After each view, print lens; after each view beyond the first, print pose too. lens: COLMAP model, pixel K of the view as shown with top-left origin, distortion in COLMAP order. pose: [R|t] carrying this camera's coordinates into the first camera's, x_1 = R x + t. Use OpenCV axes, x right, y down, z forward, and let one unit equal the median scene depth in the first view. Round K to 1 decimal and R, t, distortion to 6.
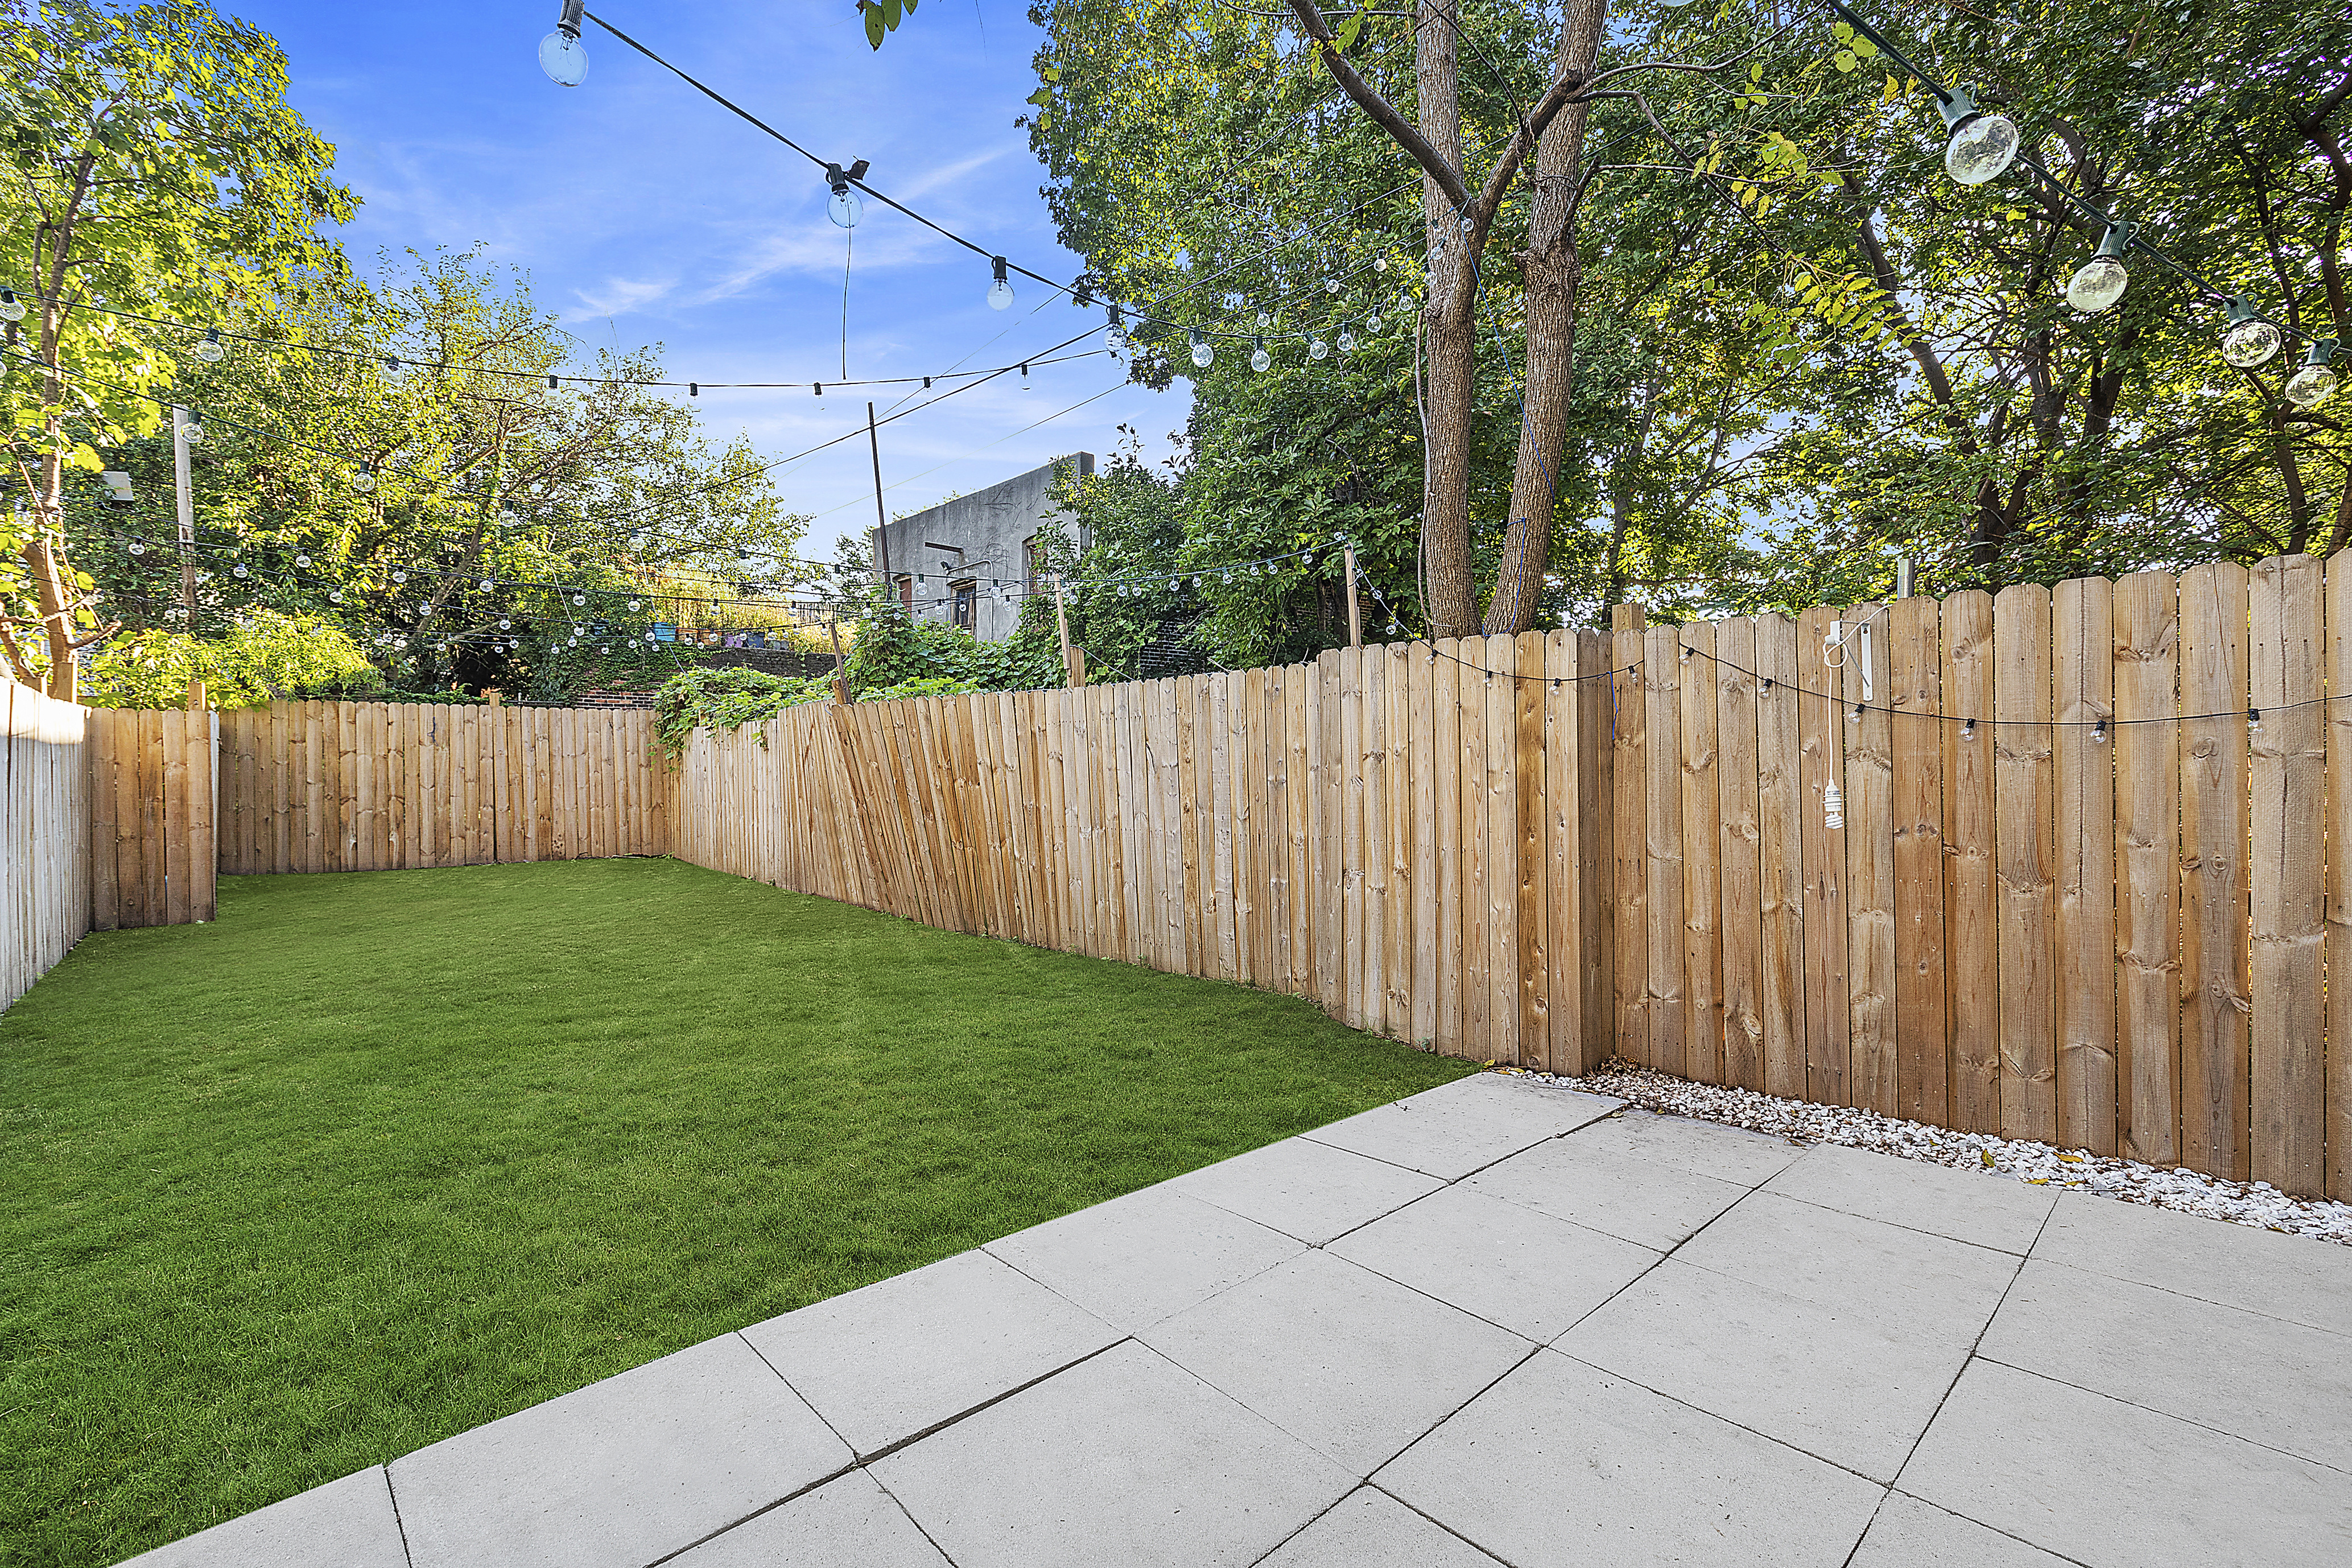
lens RADIAL K [[1047.1, 0, 1176.0], [0, 1047.1, 784.0], [0, 0, 1]] dist [-0.020469, -0.000309]
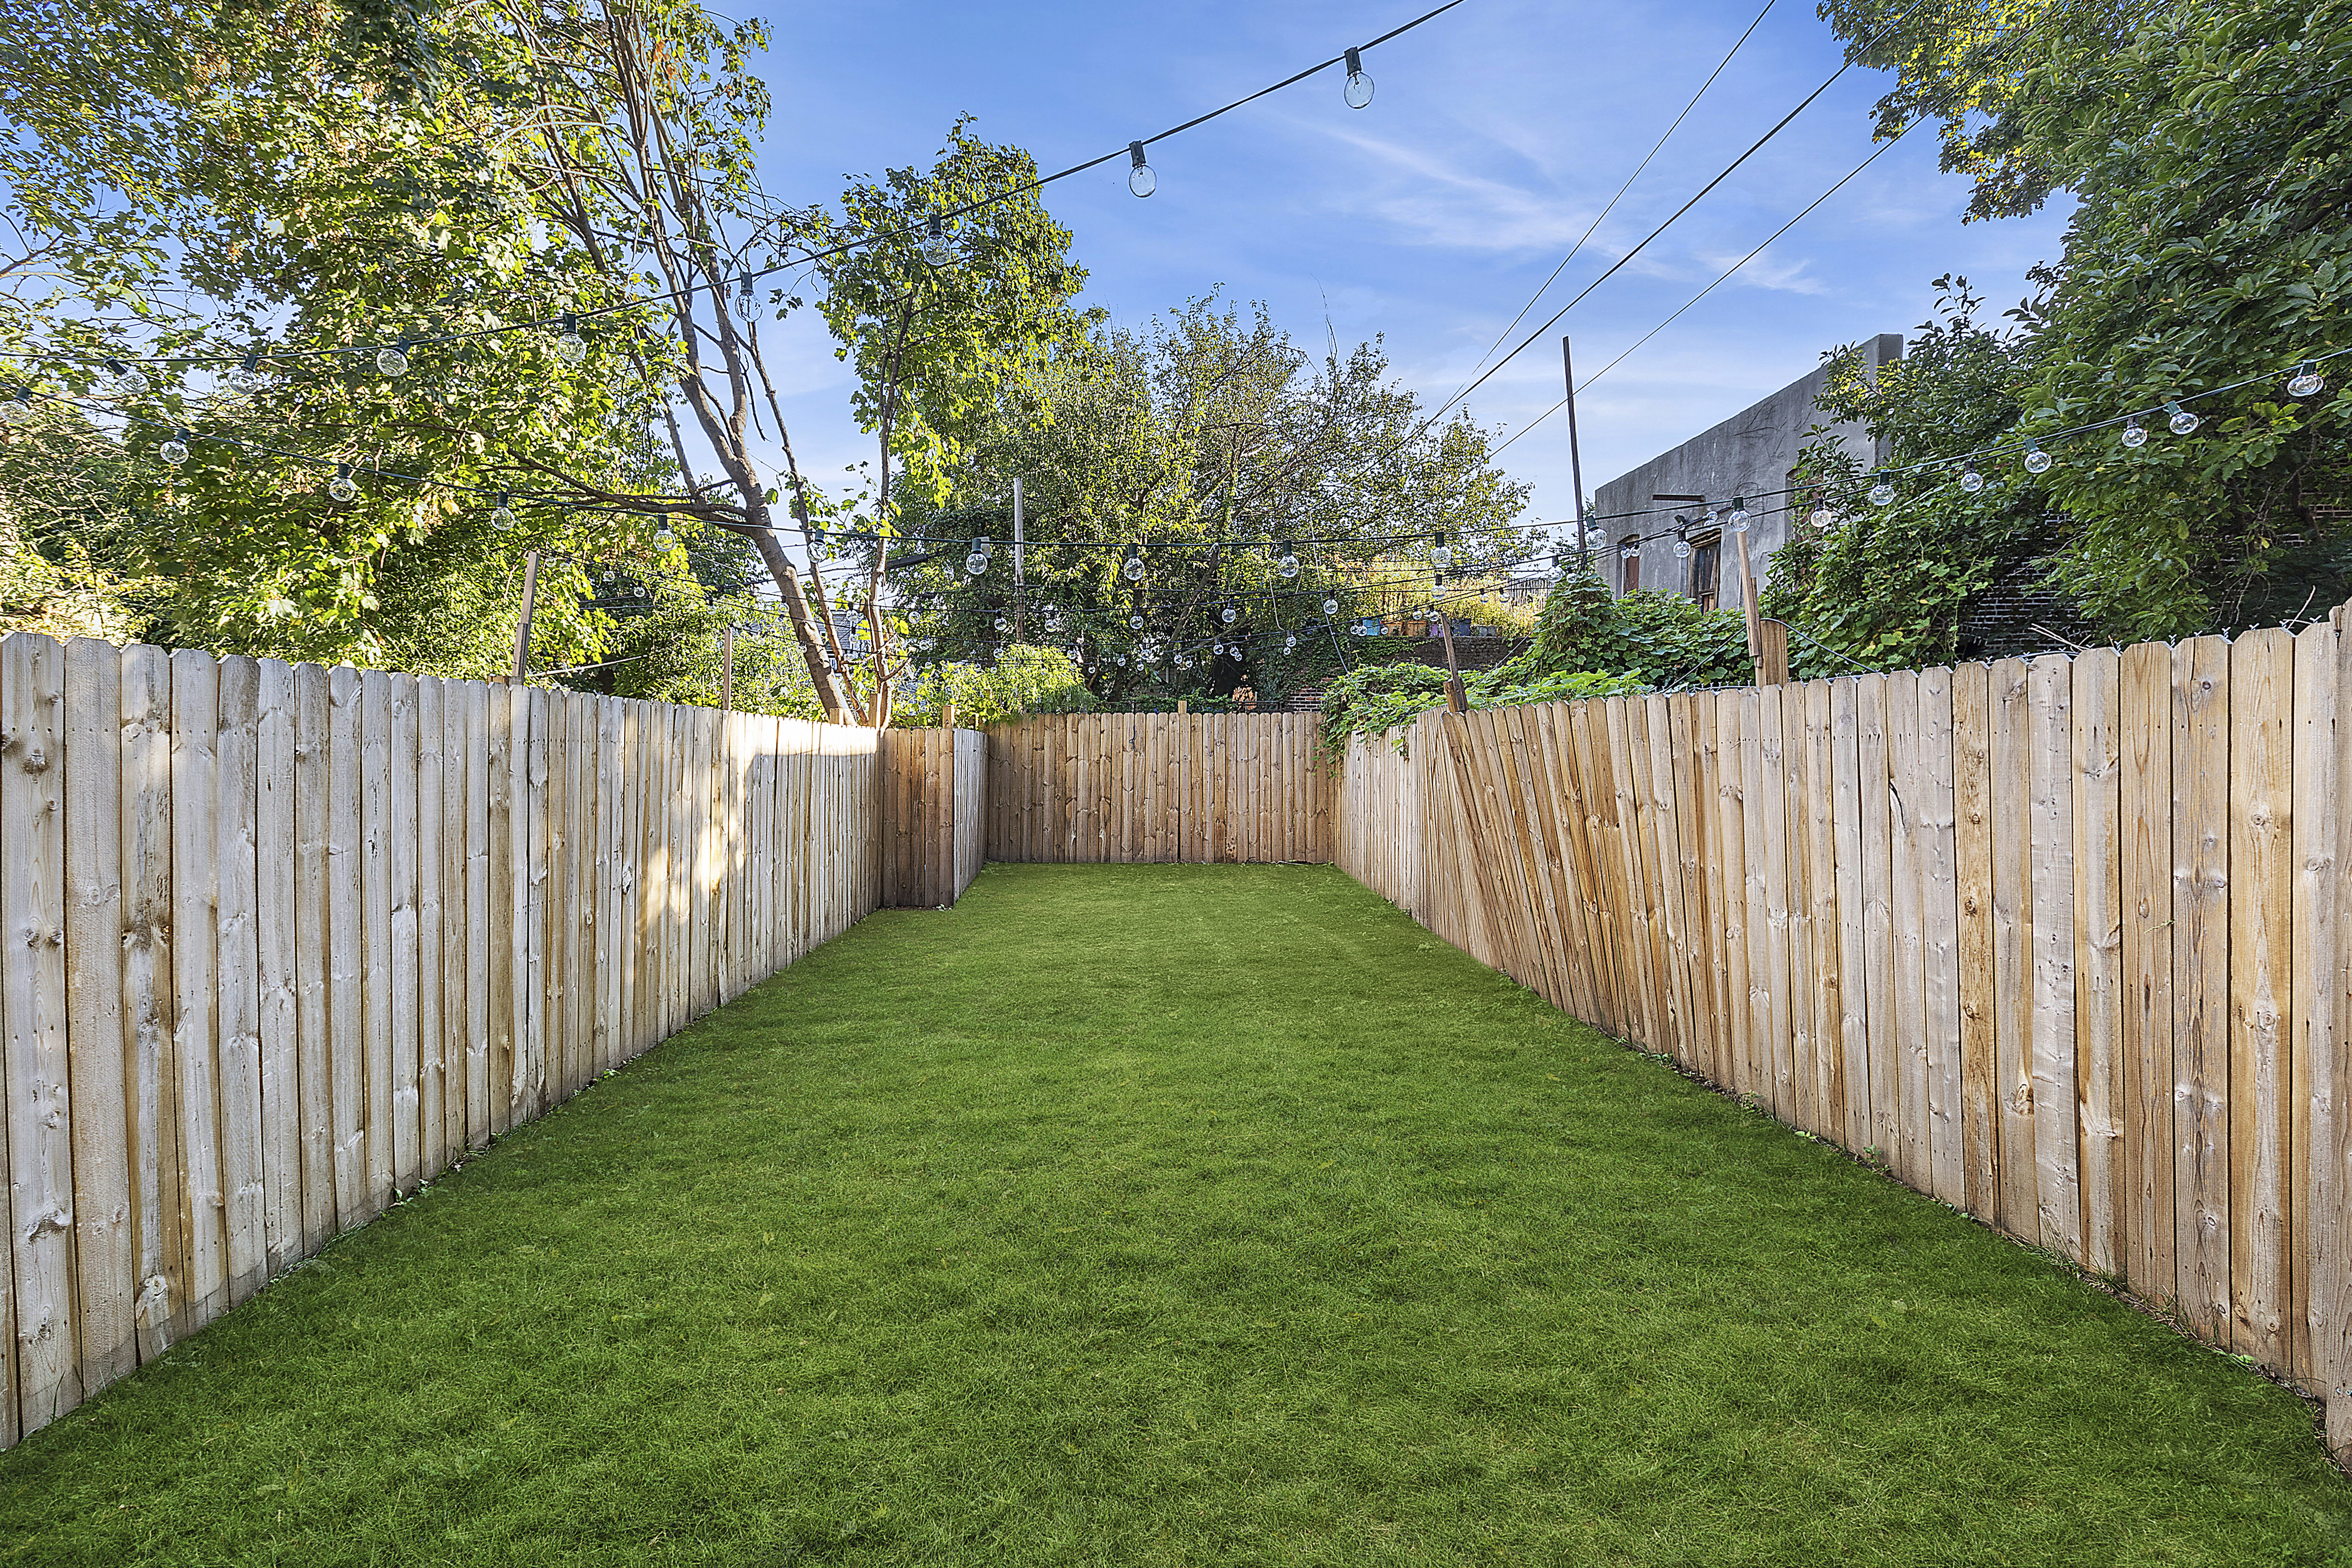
lens RADIAL K [[1026.3, 0, 1169.7], [0, 1026.3, 773.6], [0, 0, 1]] dist [-0.005849, -0.000006]
pose [[0.746223, 0.018560, -0.665437, 0.036677], [-0.008354, 0.999794, 0.018518, -0.037092], [0.665643, -0.008259, 0.746225, 0.234902]]
